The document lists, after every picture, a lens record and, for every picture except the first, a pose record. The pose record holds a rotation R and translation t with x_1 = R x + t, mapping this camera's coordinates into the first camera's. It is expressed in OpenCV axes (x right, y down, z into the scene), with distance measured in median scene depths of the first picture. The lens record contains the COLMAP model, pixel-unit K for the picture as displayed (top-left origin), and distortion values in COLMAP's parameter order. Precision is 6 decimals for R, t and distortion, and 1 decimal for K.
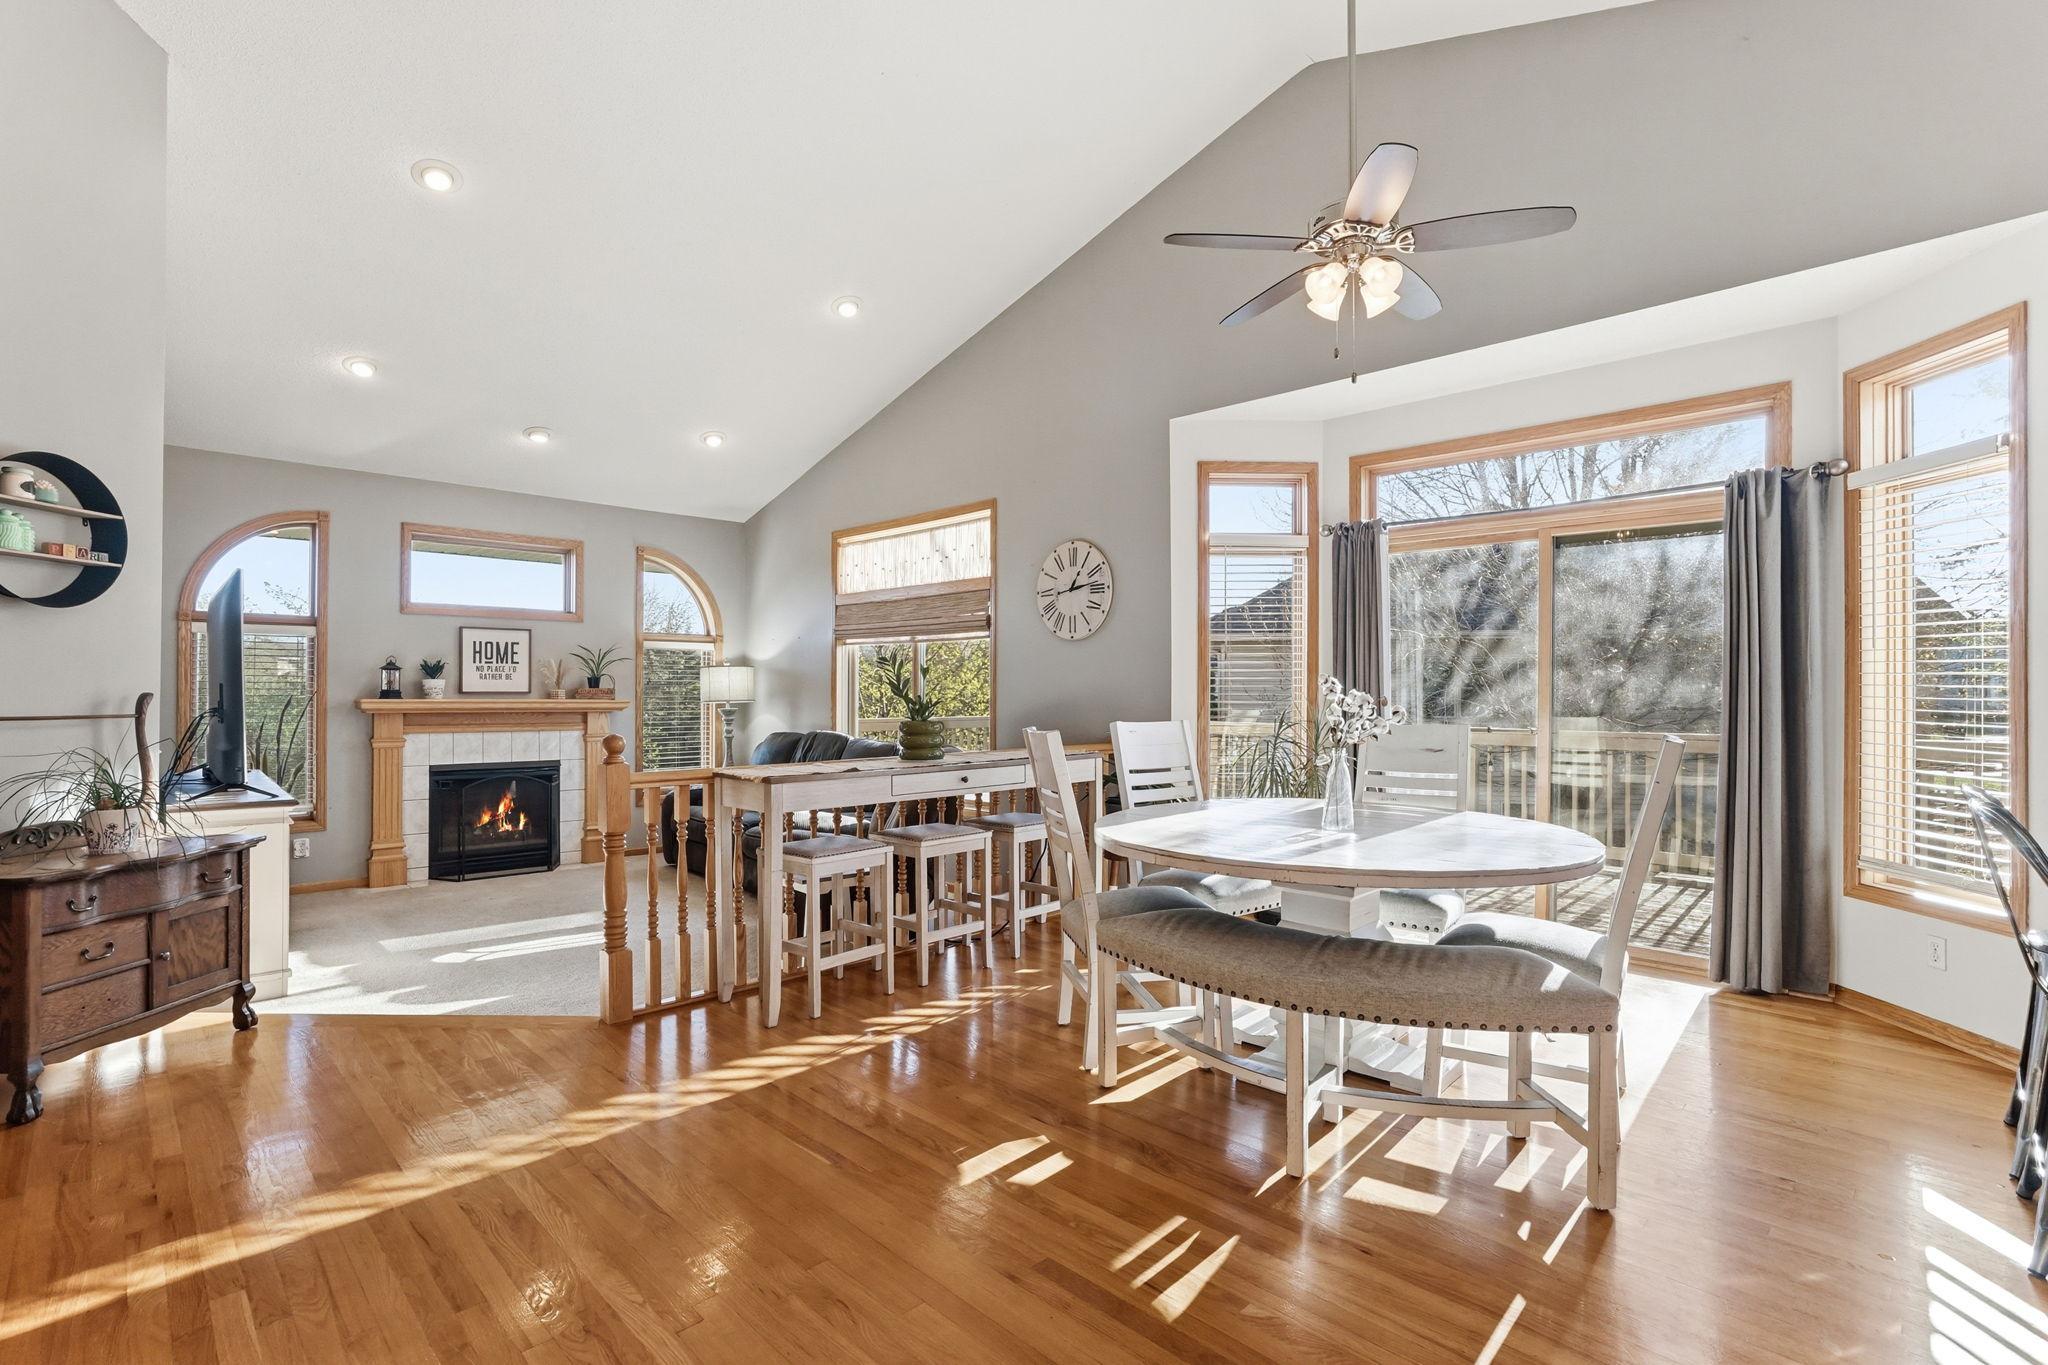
lens RADIAL K [[957.1, 0, 1021.5], [0, 957.1, 679.4], [0, 0, 1]] dist [-0.023620, 0.013042]
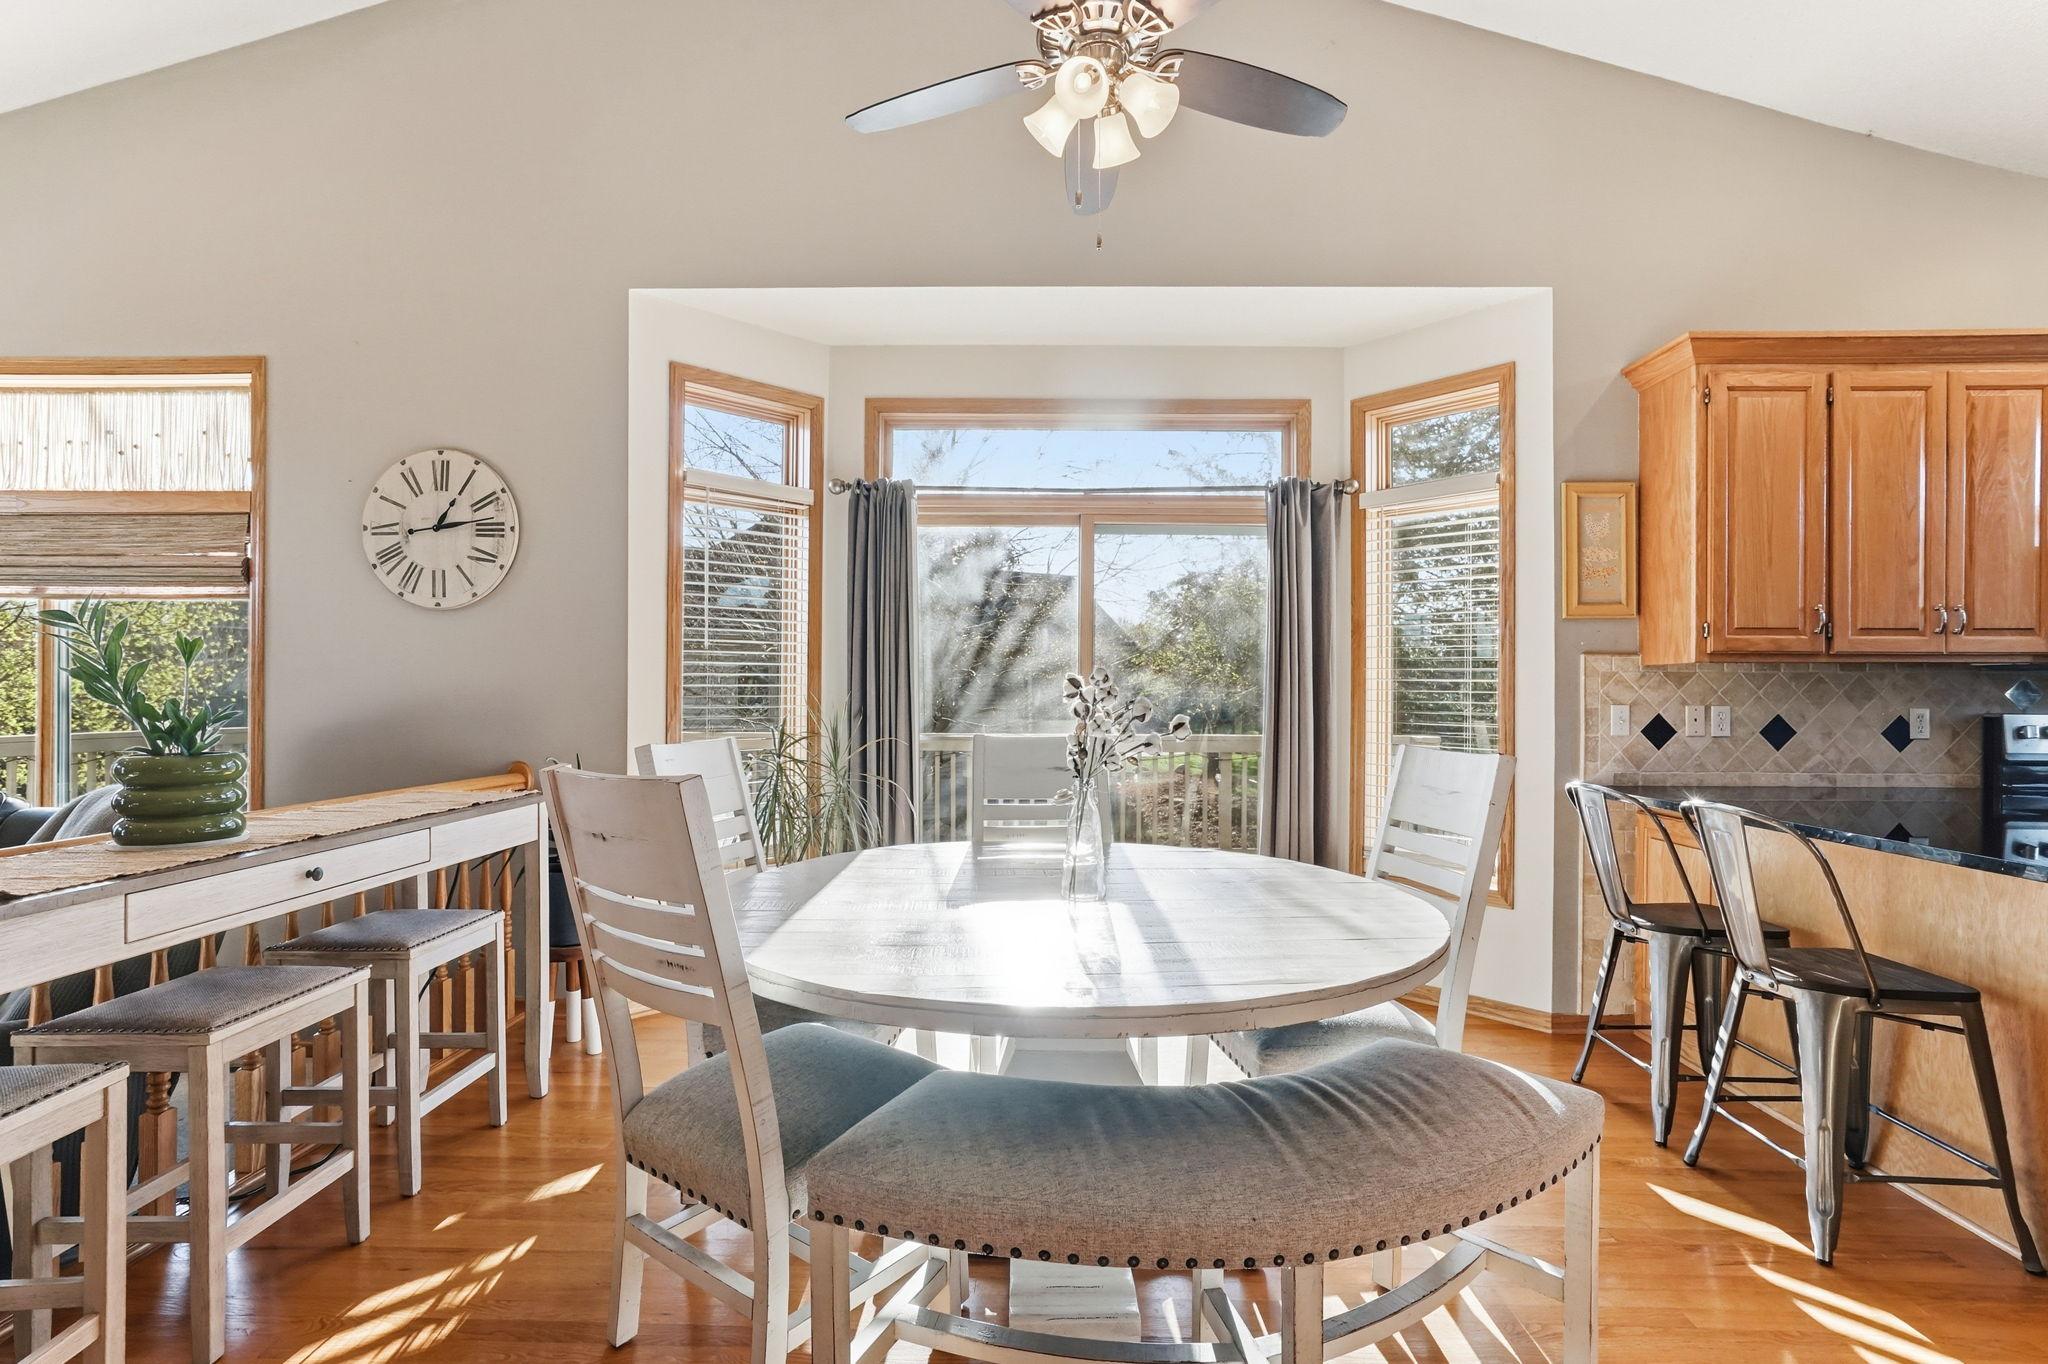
lens RADIAL K [[957.1, 0, 1039.6], [0, 957.1, 696.3], [0, 0, 1]] dist [-0.023620, 0.013042]
pose [[0.727371, 0.001890, 0.686242, -0.073836], [-0.013001, 0.999855, 0.011027, 0.002922], [-0.686121, -0.016943, 0.727290, 0.245714]]
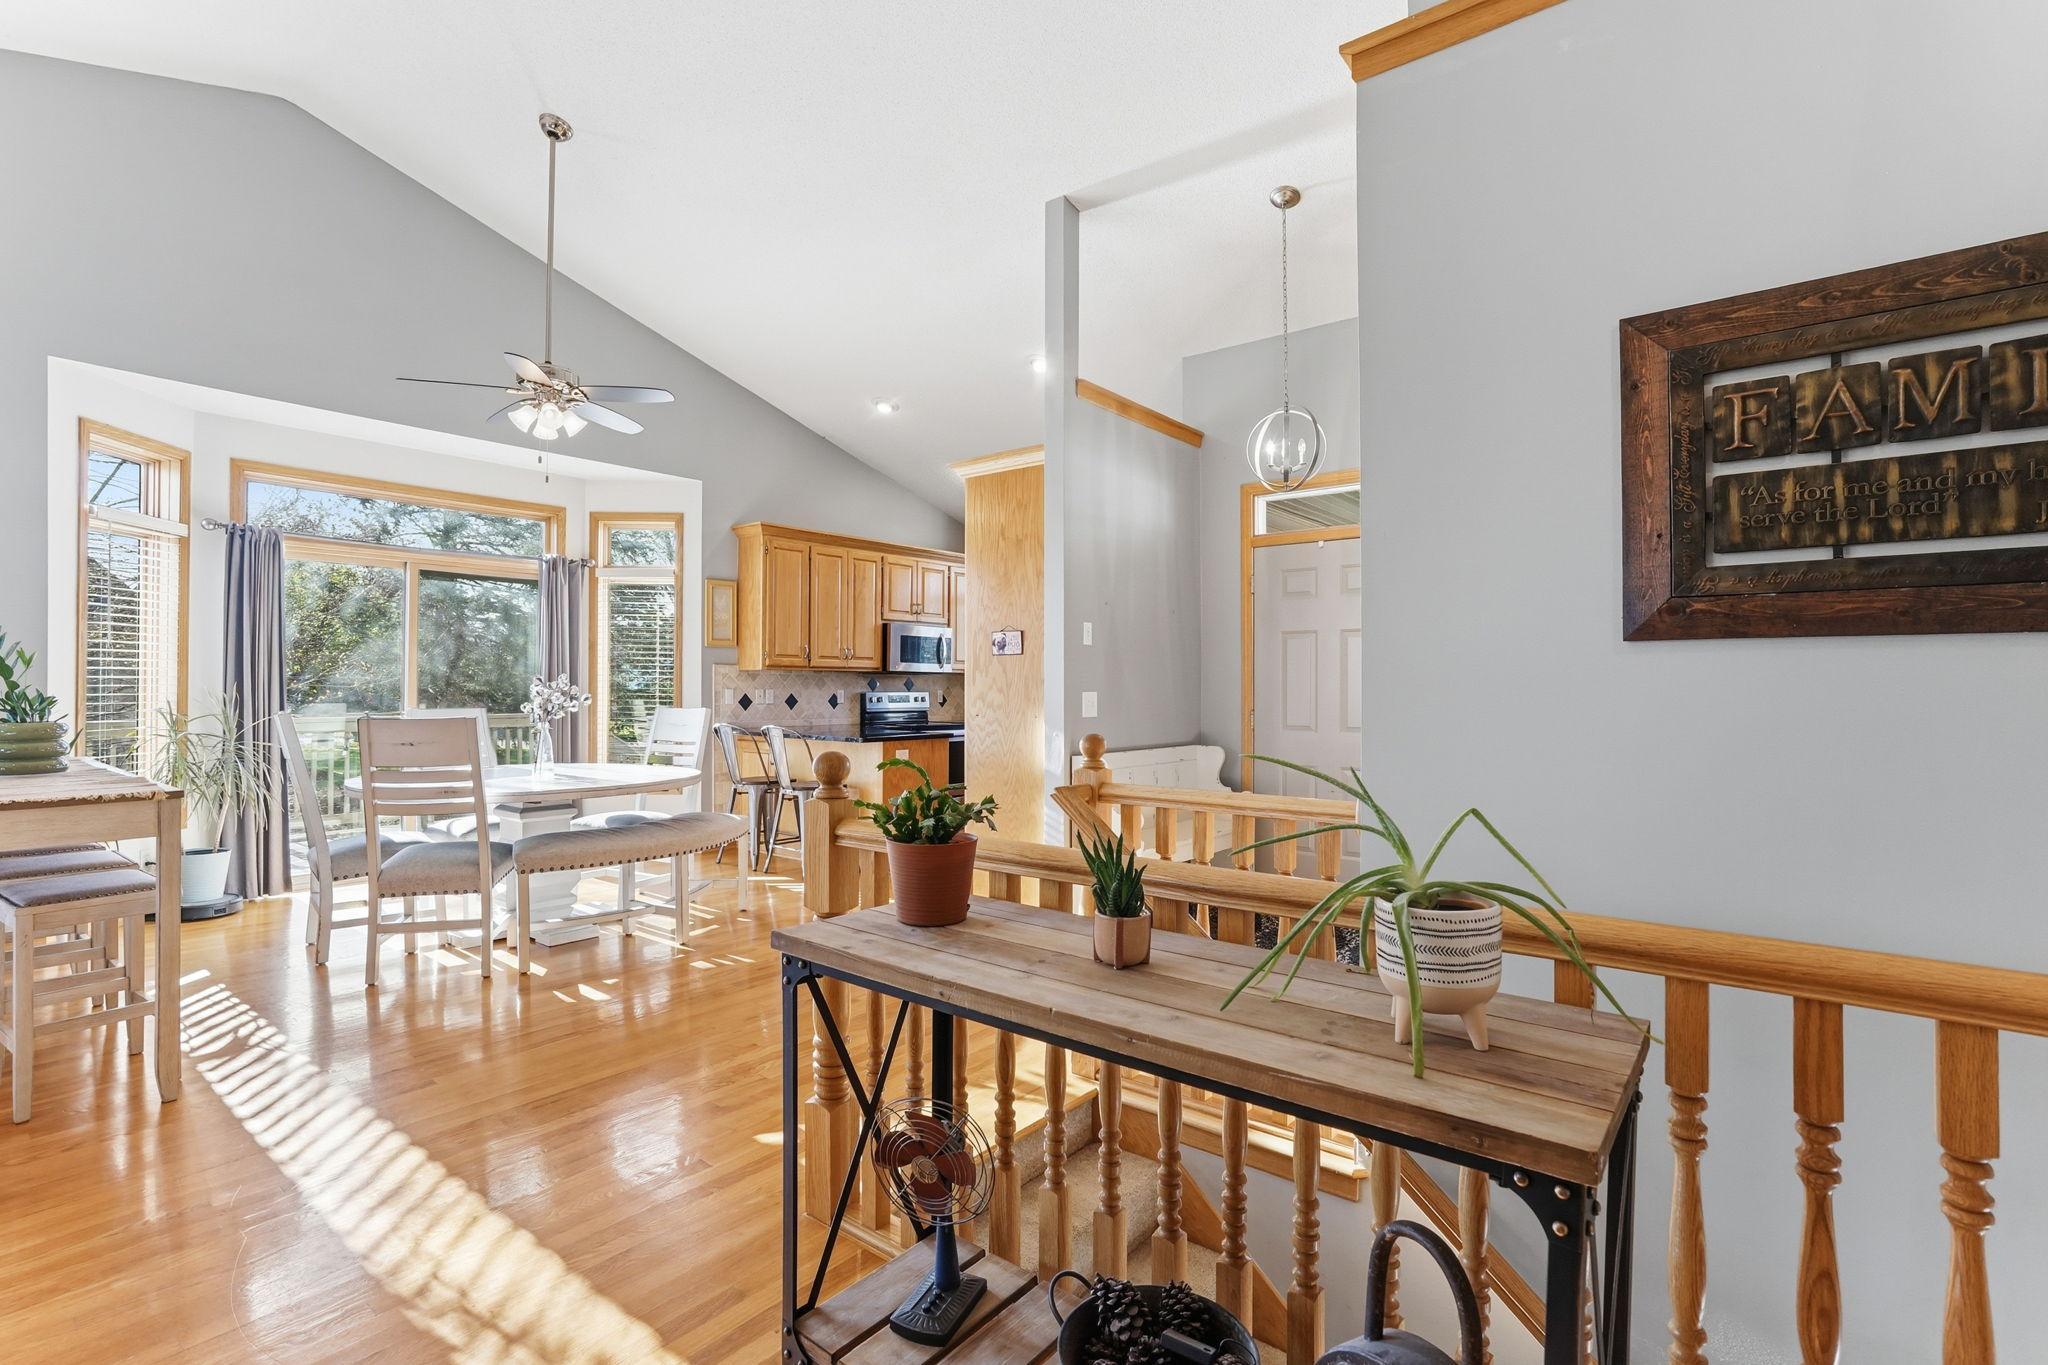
lens RADIAL K [[957.1, 0, 1010.9], [0, 957.1, 683.4], [0, 0, 1]] dist [-0.023620, 0.013042]
pose [[-0.092509, 0.002960, 0.995707, -0.587044], [-0.015486, 0.999870, -0.004411, 0.002370], [-0.995591, -0.015827, -0.092452, 0.189842]]
